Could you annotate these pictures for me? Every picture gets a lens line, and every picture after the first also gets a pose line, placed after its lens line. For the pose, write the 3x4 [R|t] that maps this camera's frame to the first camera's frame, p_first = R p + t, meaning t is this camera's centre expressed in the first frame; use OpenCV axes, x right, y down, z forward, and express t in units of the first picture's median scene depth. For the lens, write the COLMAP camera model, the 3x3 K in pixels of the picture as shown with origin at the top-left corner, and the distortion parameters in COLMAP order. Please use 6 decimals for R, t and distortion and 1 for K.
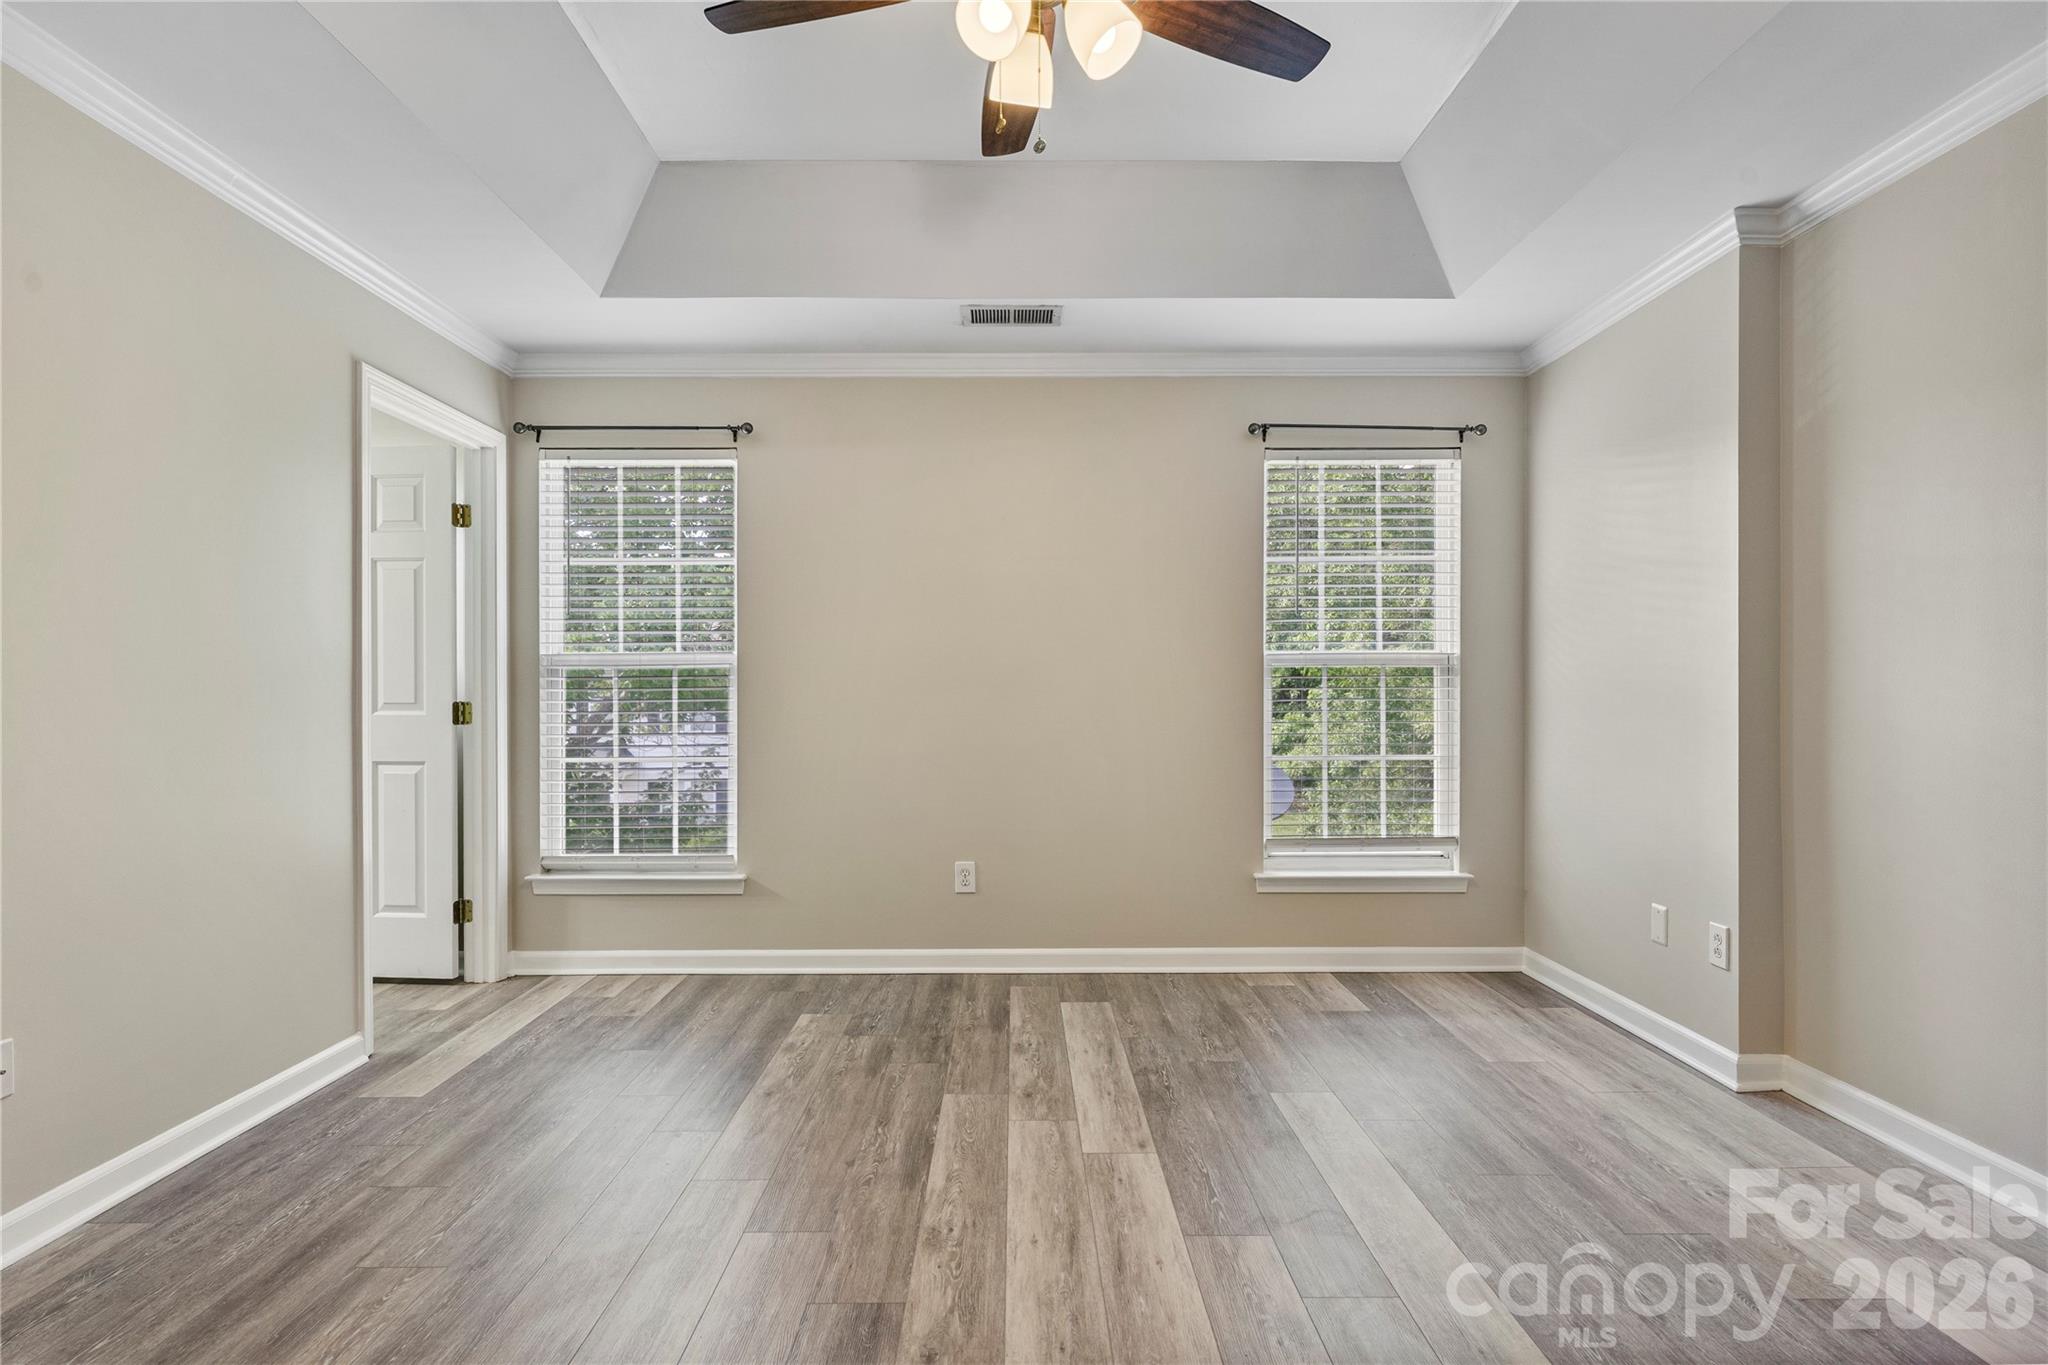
lens RADIAL K [[1026.8, 0, 1019.2], [0, 1026.8, 695.4], [0, 0, 1]] dist [0.000516, -0.000661]
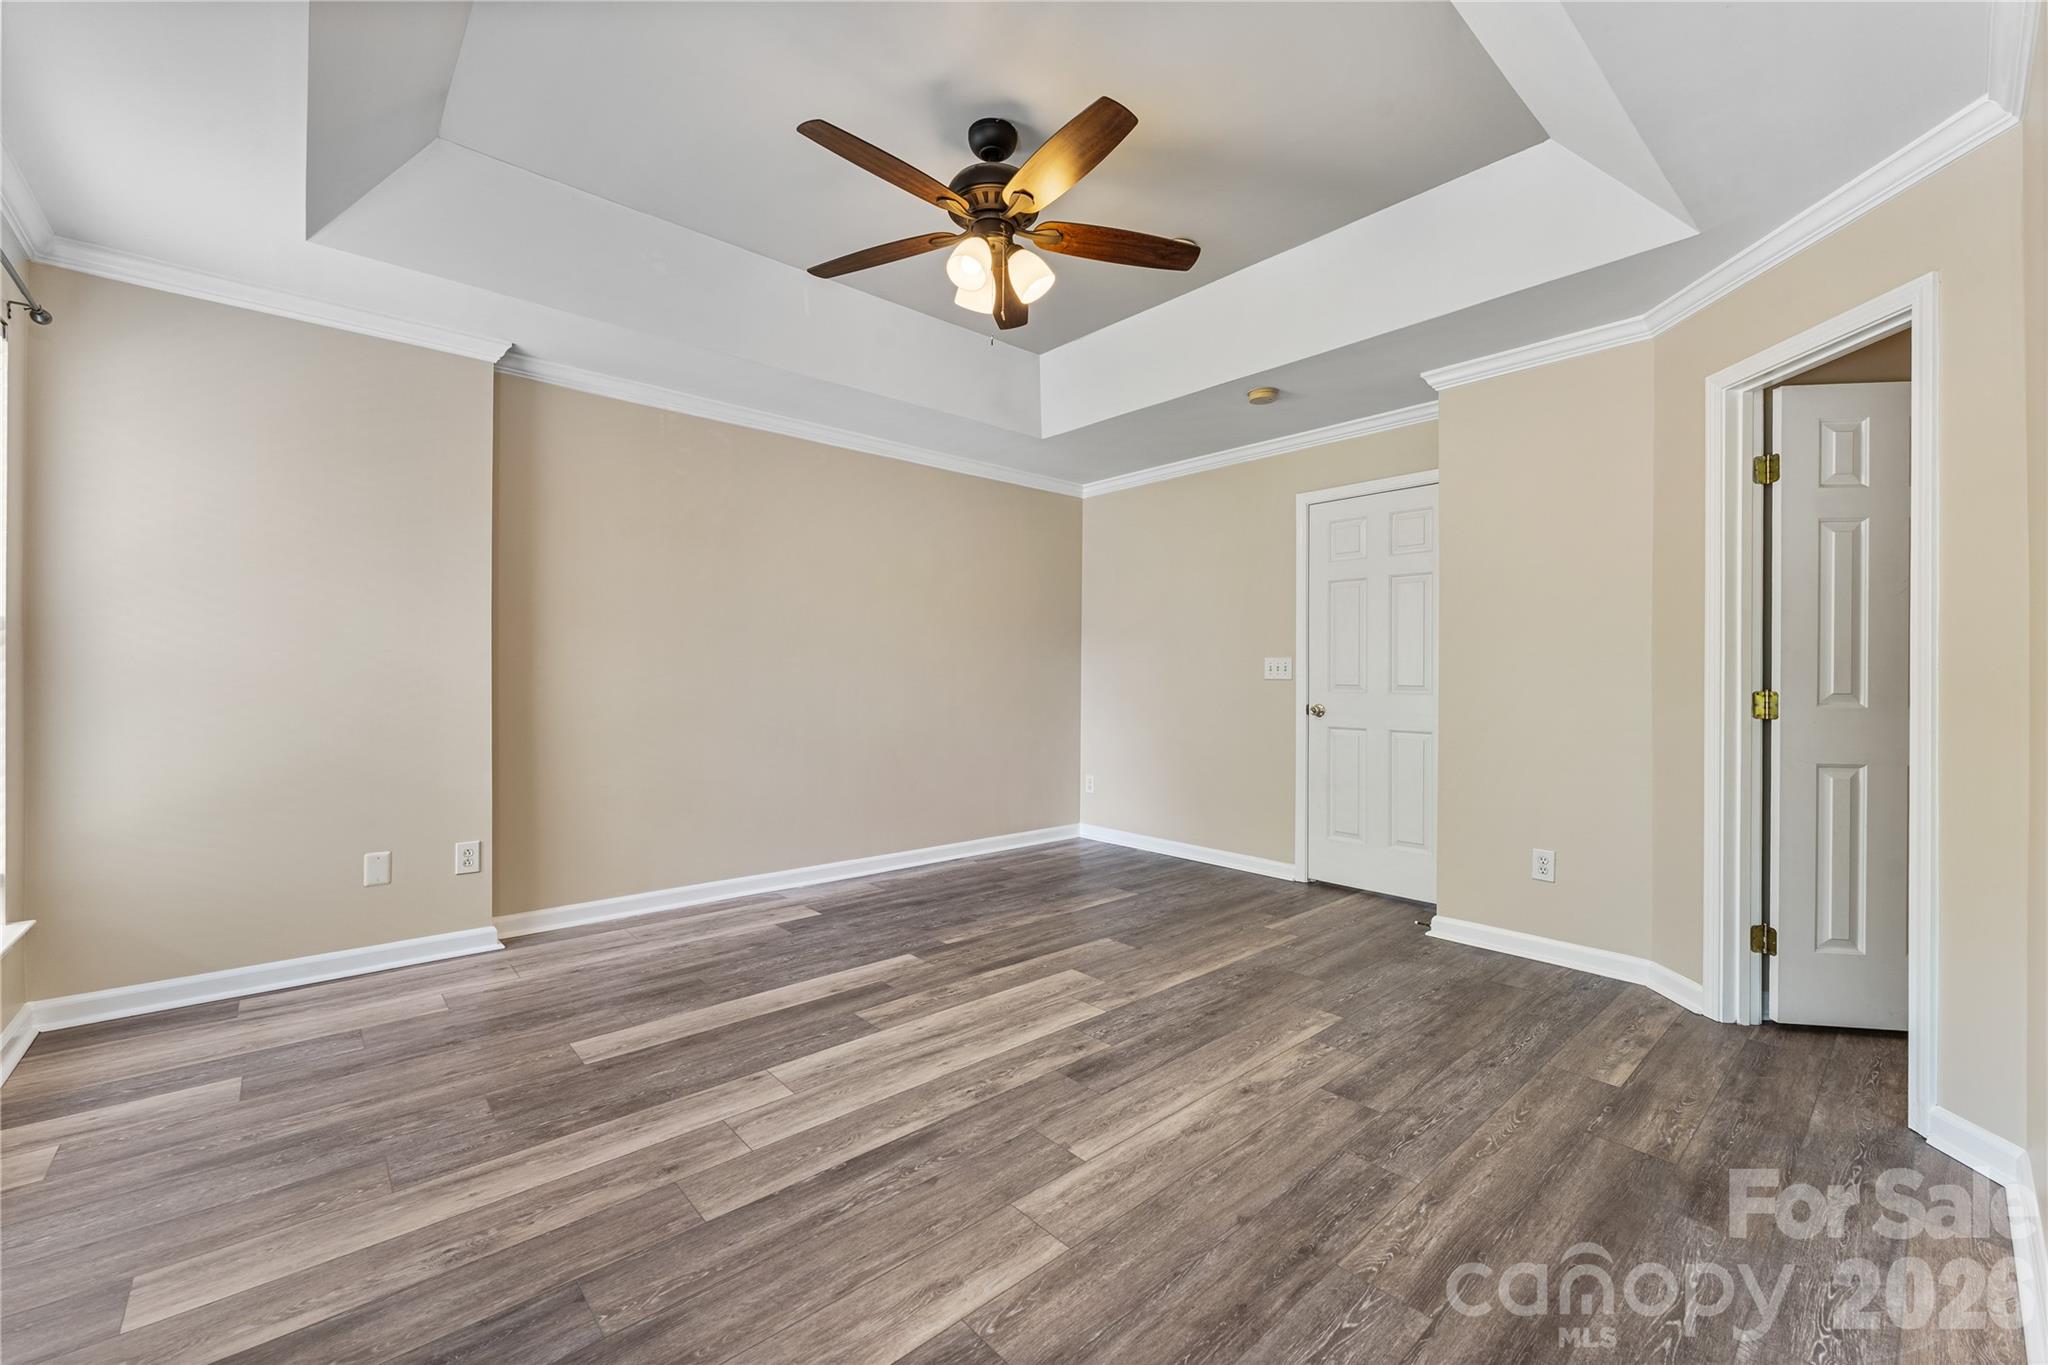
lens RADIAL K [[826.3, 0, 1026.3], [0, 826.3, 671.6], [0, 0, 1]] dist [0.001163, -0.000525]
pose [[-0.662821, 0.002087, 0.748775, -0.531075], [-0.002376, 0.999985, -0.004890, -0.000973], [-0.748774, -0.005020, -0.662806, 0.974152]]
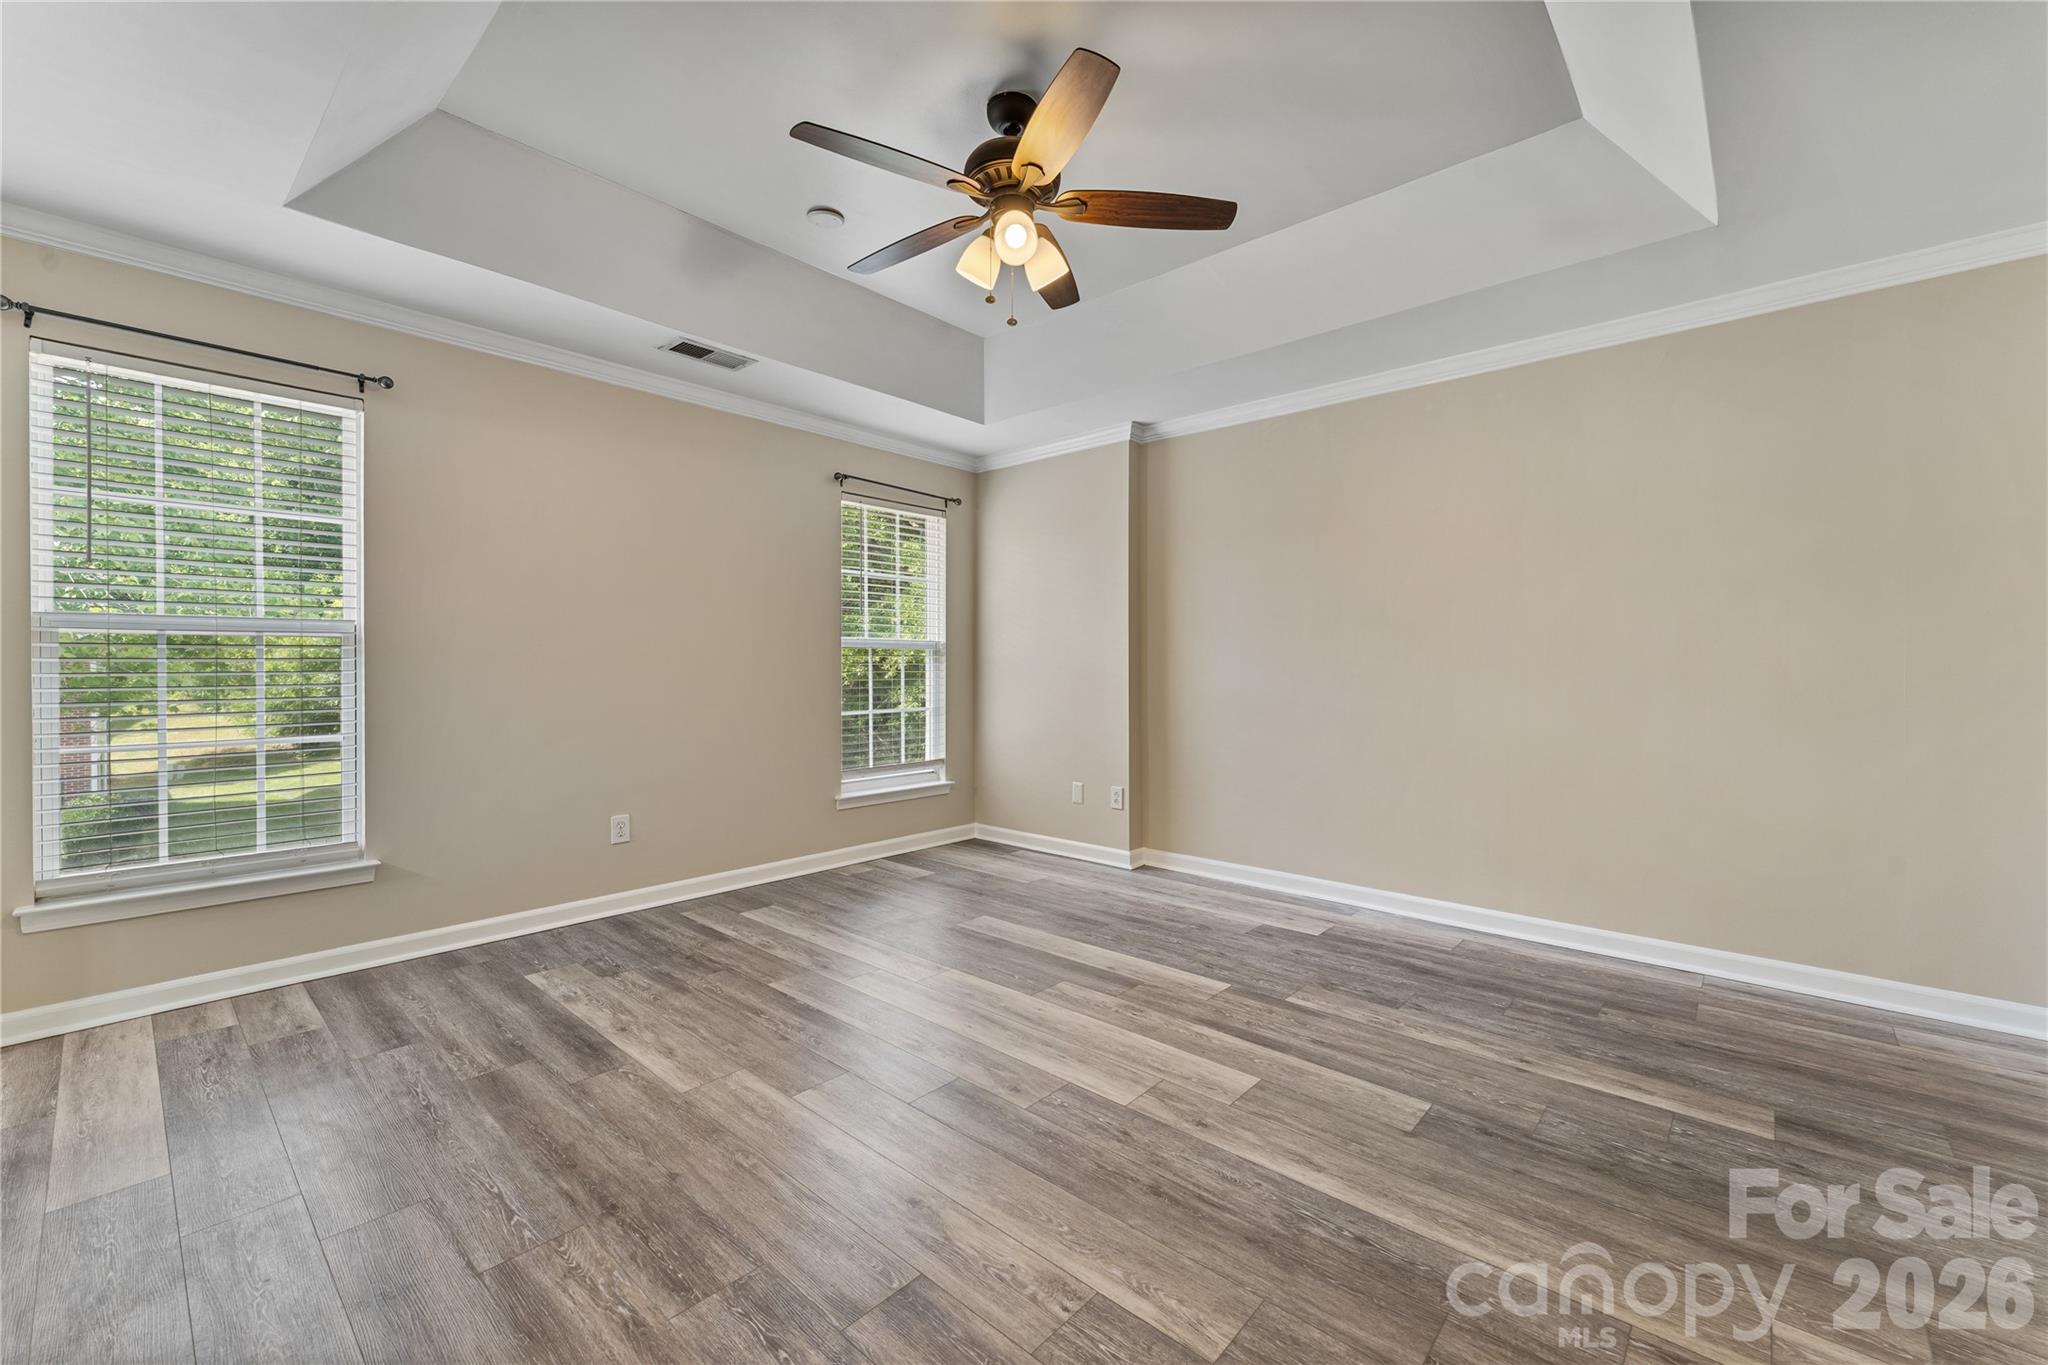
lens RADIAL K [[826.3, 0, 1026.3], [0, 826.3, 671.6], [0, 0, 1]] dist [0.001163, -0.000525]
pose [[0.671747, -0.000973, 0.740780, -0.486088], [-0.000785, 0.999998, 0.002025, 0.002046], [-0.740780, -0.001942, 0.671745, 0.067637]]
